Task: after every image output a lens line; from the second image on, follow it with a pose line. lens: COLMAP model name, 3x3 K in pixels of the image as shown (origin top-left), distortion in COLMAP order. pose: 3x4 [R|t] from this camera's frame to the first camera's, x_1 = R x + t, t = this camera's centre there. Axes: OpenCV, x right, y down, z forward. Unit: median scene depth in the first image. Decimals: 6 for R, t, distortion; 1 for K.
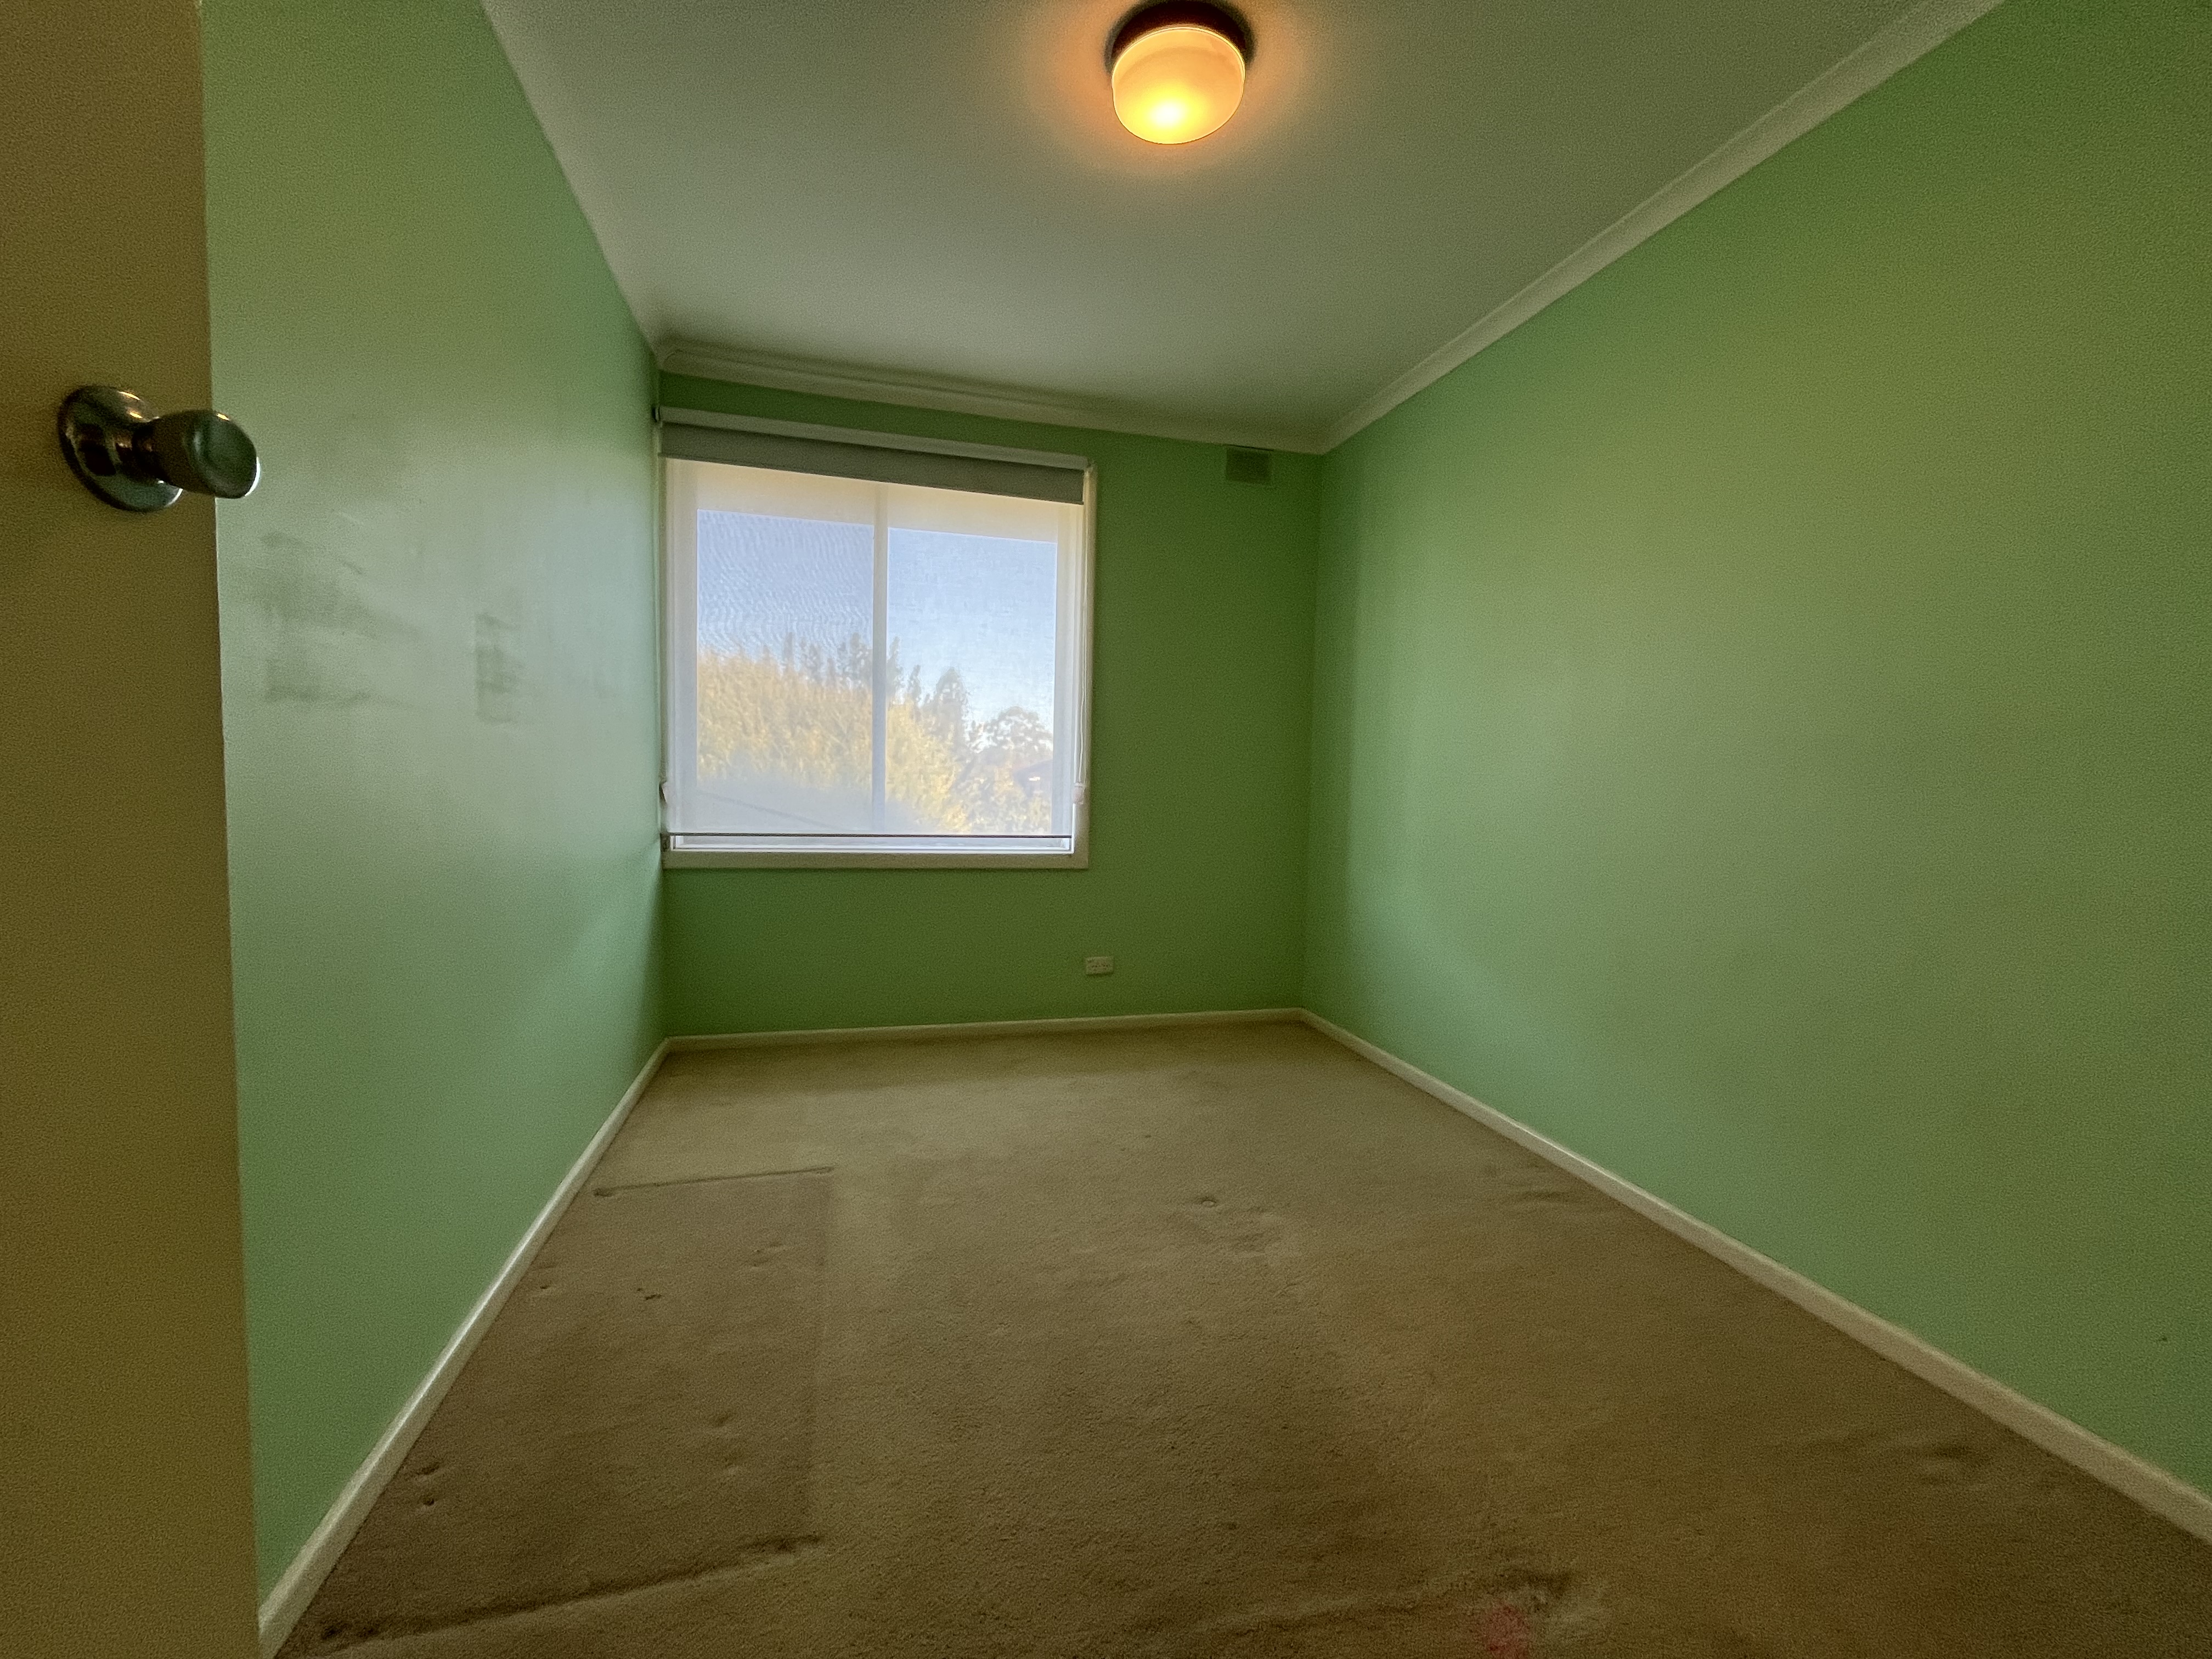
lens RADIAL K [[966.1, 0, 1145.0], [0, 966.1, 830.1], [0, 0, 1]] dist [-0.006196, -0.000157]
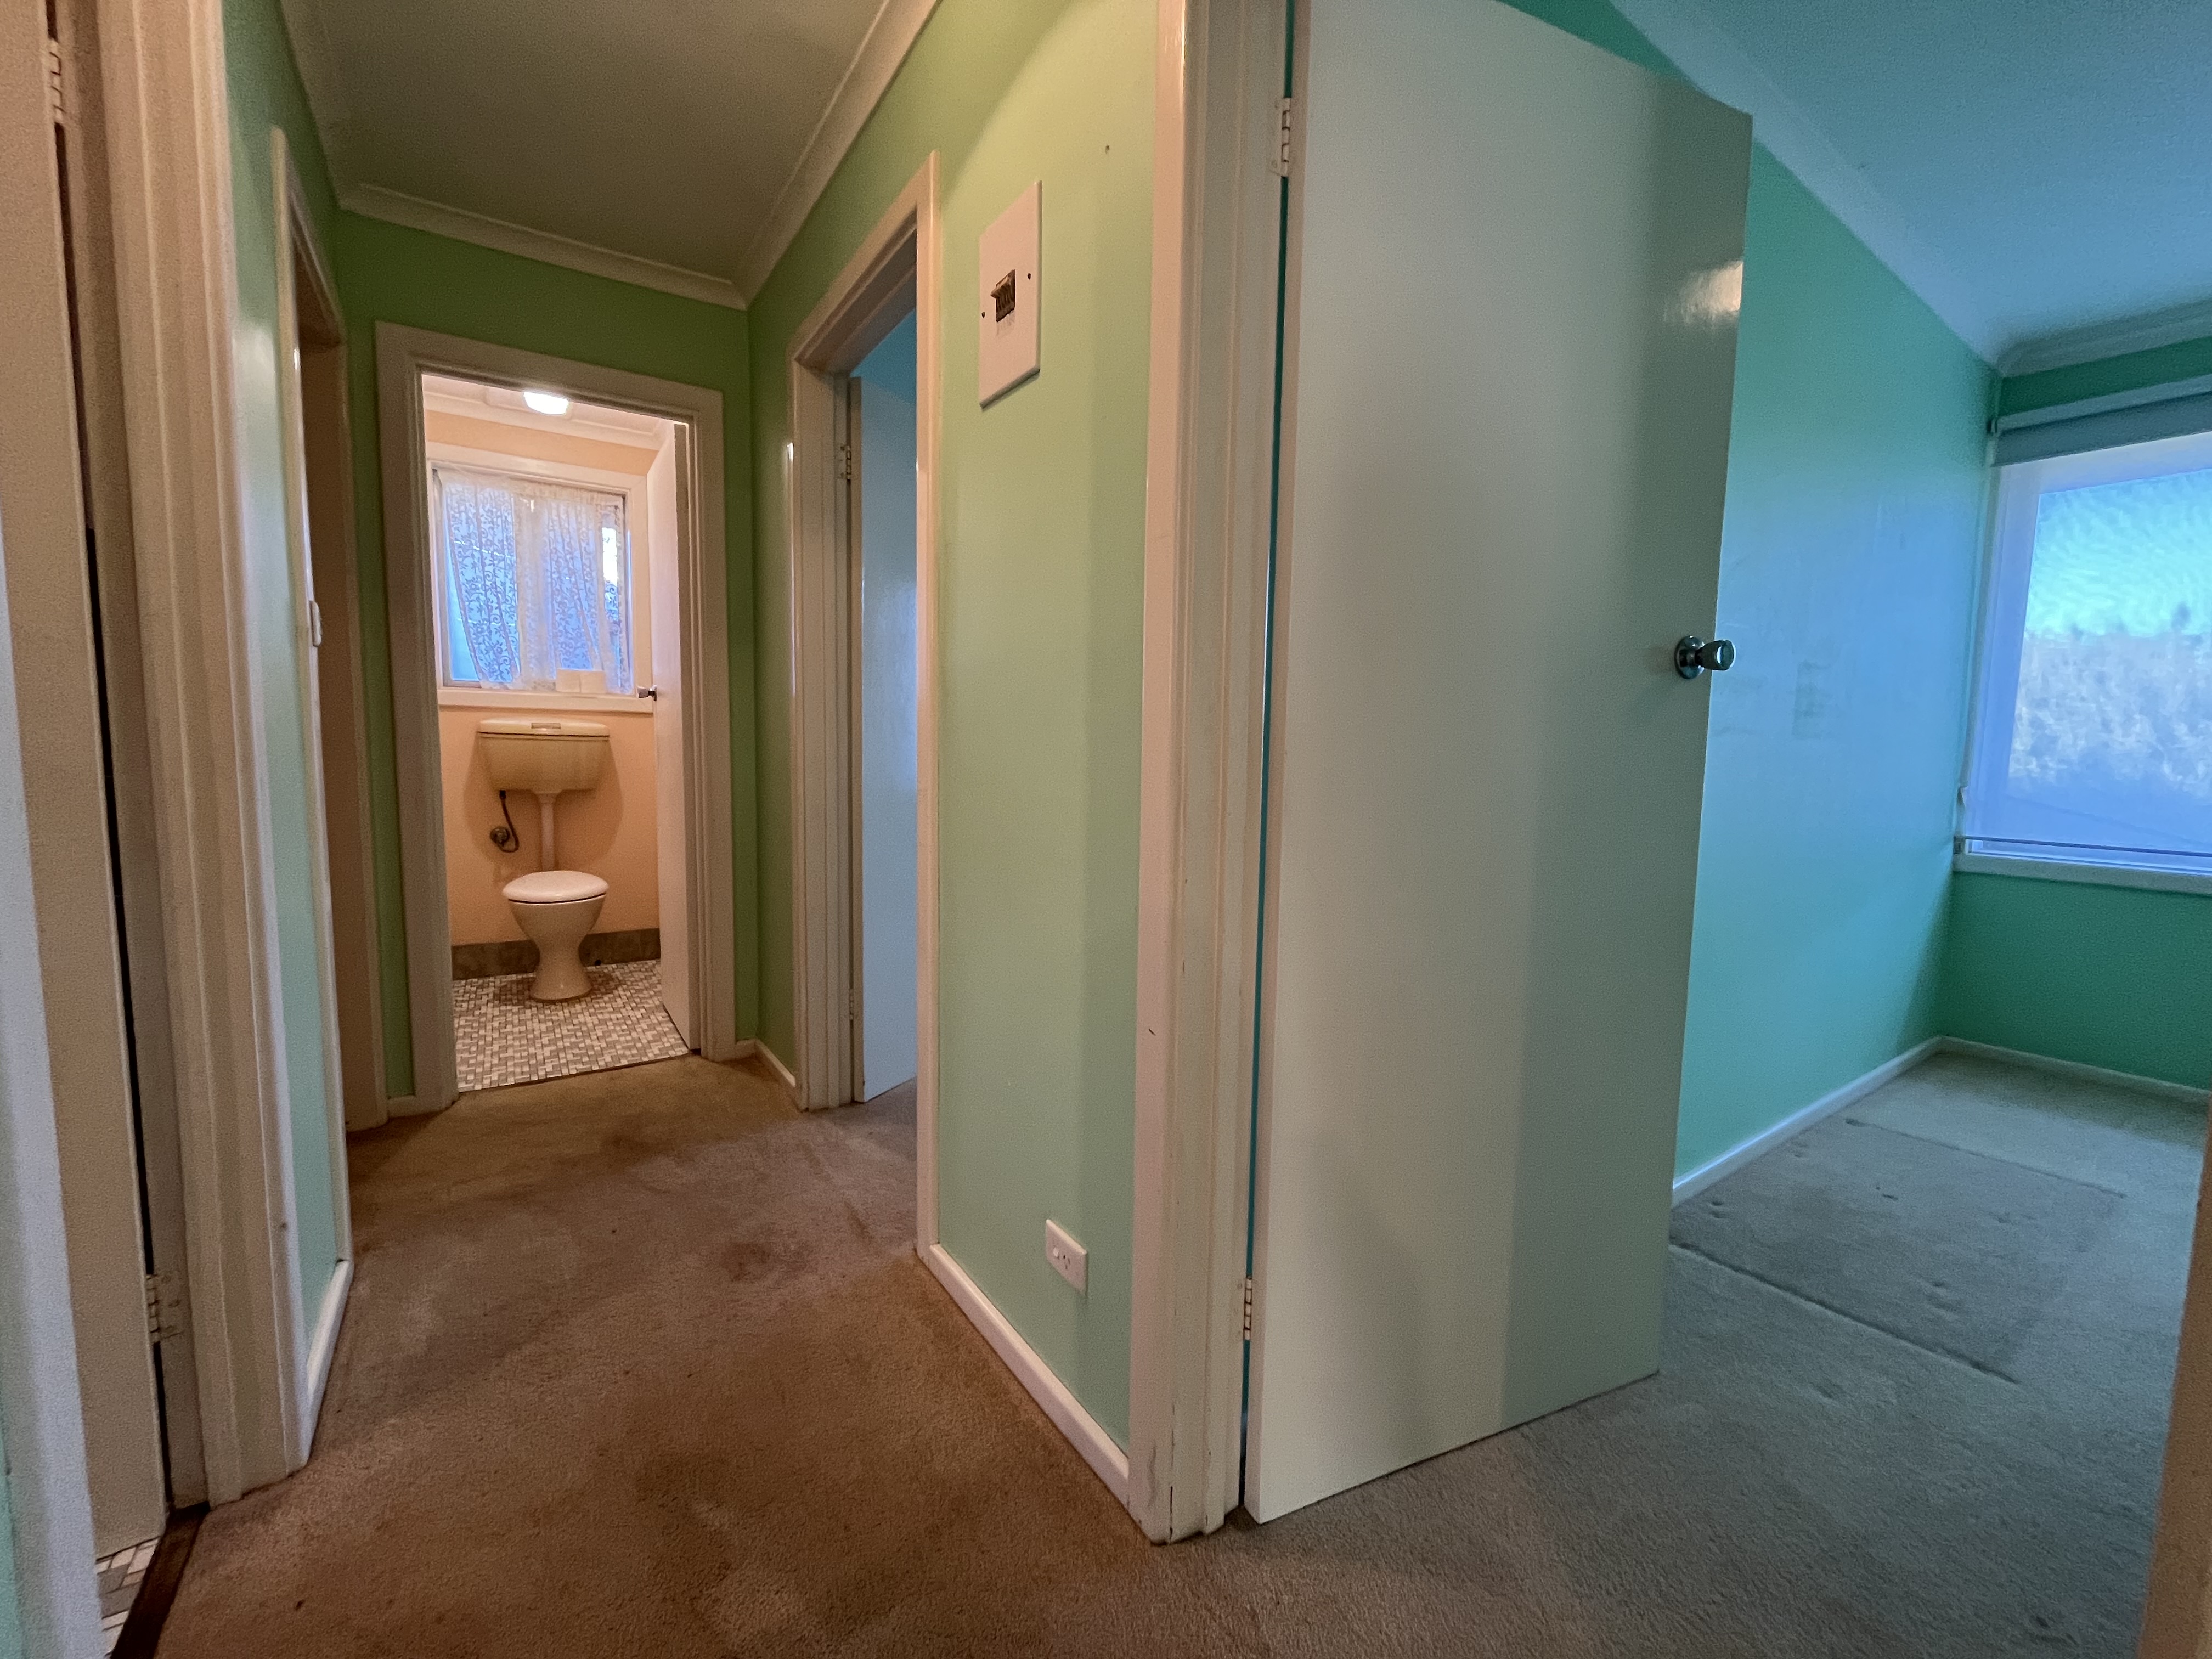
lens RADIAL K [[901.6, 0, 1096.5], [0, 901.6, 826.6], [0, 0, 1]] dist [-0.004119, 0.000199]
pose [[0.323140, 0.066012, -0.944046, 0.118756], [-0.067552, 0.996628, 0.046567, 0.011770], [0.943937, 0.048725, 0.326510, -0.198190]]
